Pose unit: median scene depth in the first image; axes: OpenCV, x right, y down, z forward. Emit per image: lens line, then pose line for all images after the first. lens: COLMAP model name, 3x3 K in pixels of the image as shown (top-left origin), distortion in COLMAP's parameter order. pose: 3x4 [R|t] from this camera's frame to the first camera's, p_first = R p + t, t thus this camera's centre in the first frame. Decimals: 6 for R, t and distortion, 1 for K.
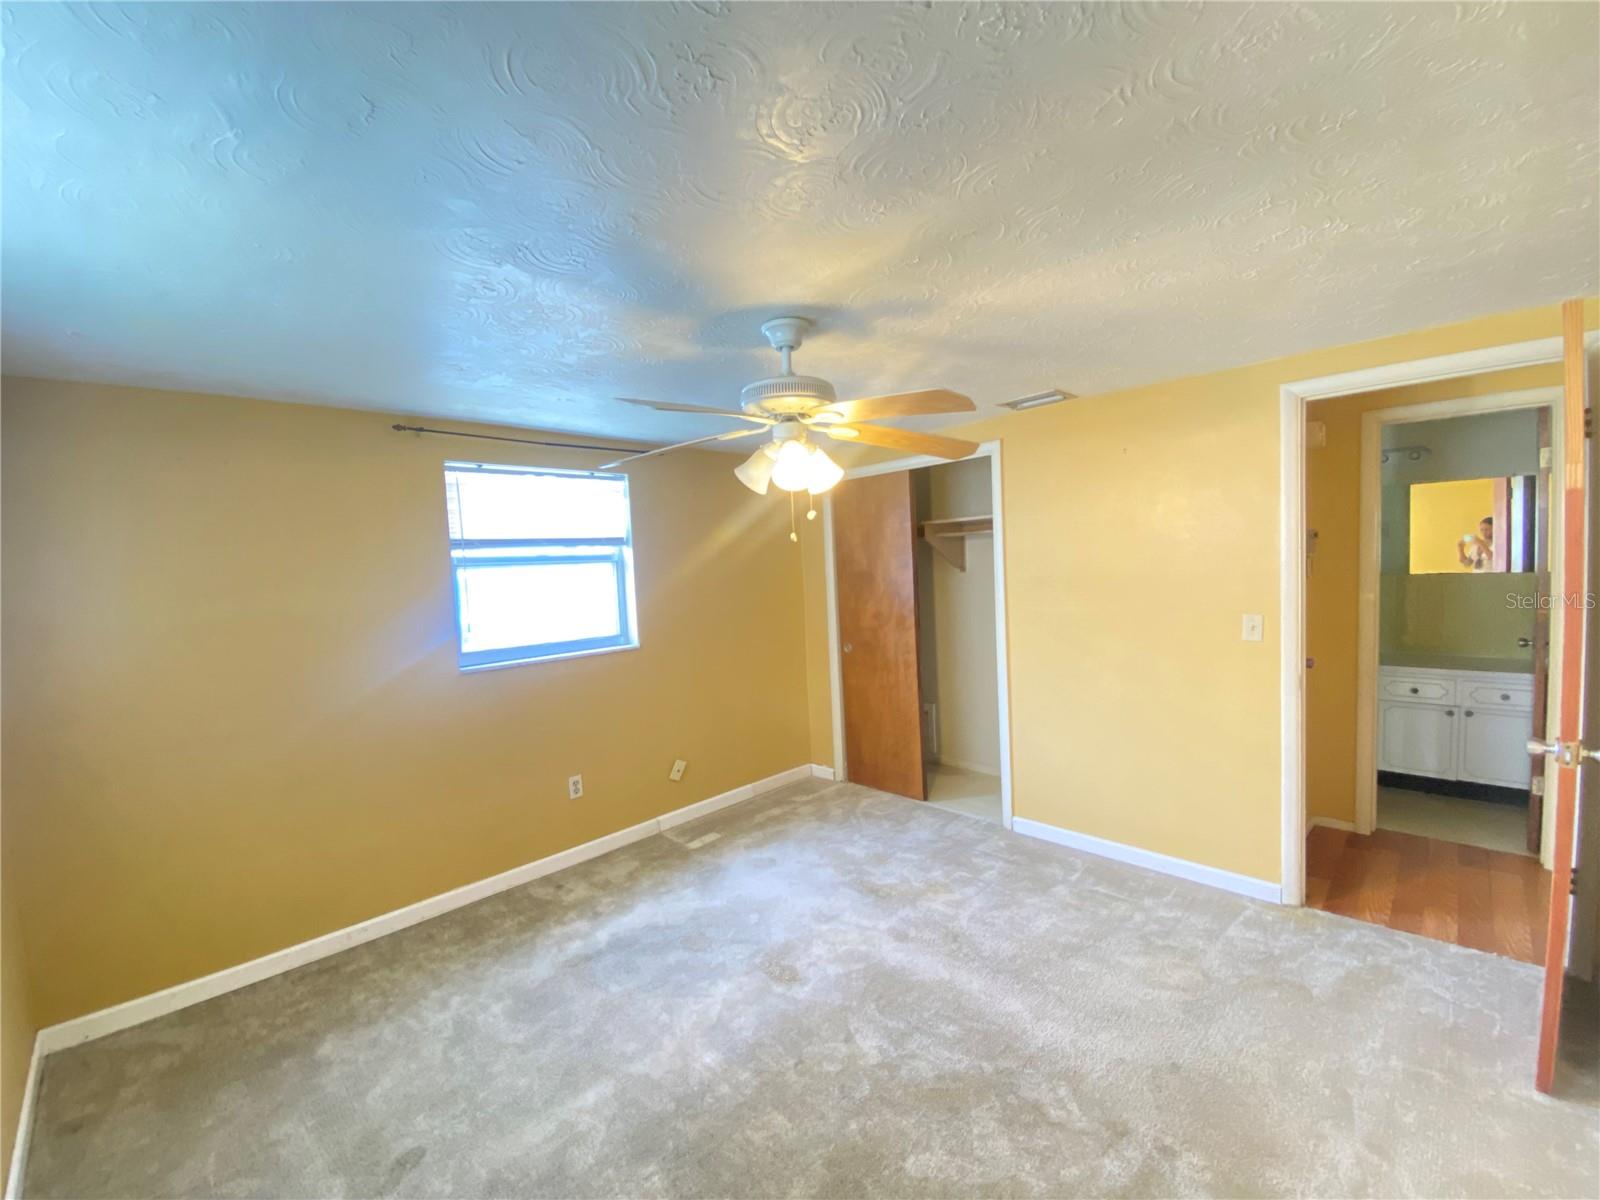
lens RADIAL K [[657.2, 0, 799.6], [0, 657.2, 598.3], [0, 0, 1]] dist [0.035221, -0.029968]
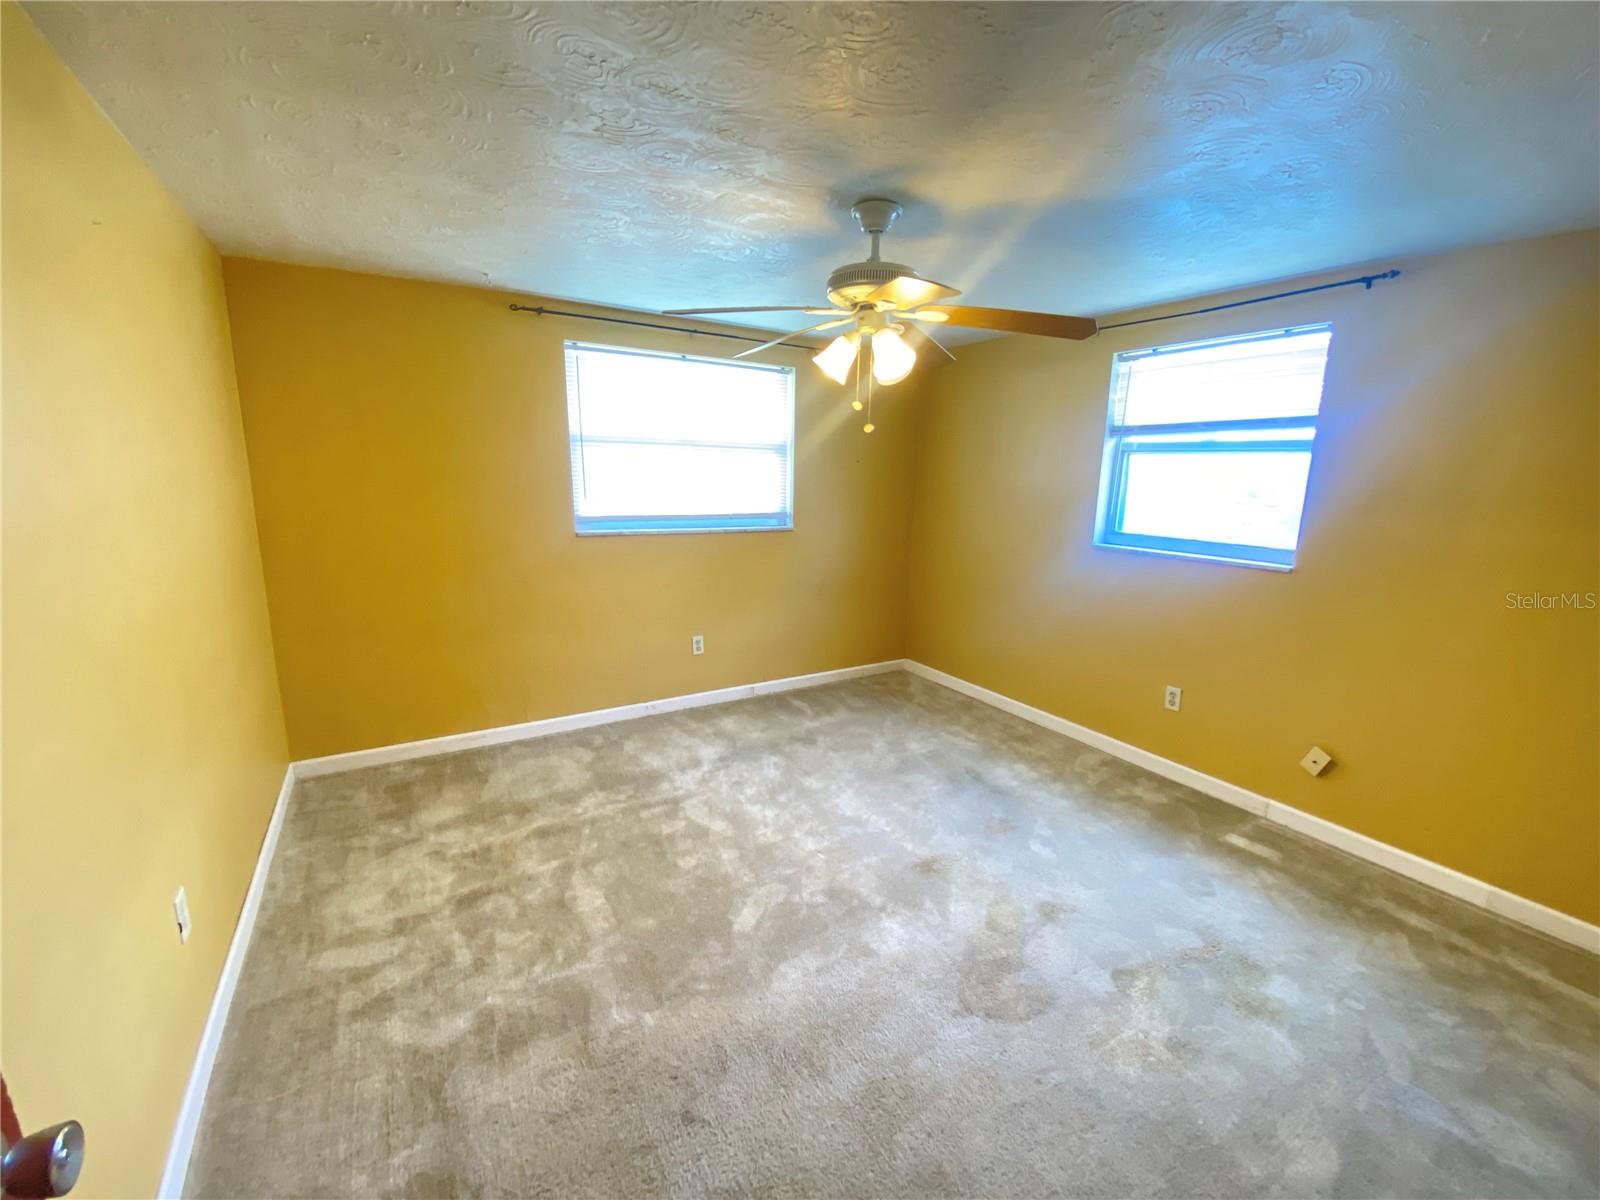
lens RADIAL K [[657.2, 0, 799.6], [0, 657.2, 598.3], [0, 0, 1]] dist [0.035221, -0.029968]
pose [[-0.230977, 0.232374, -0.944803, 0.626518], [-0.066198, 0.965057, 0.253539, -0.049469], [0.970705, 0.121106, -0.207523, 0.674835]]
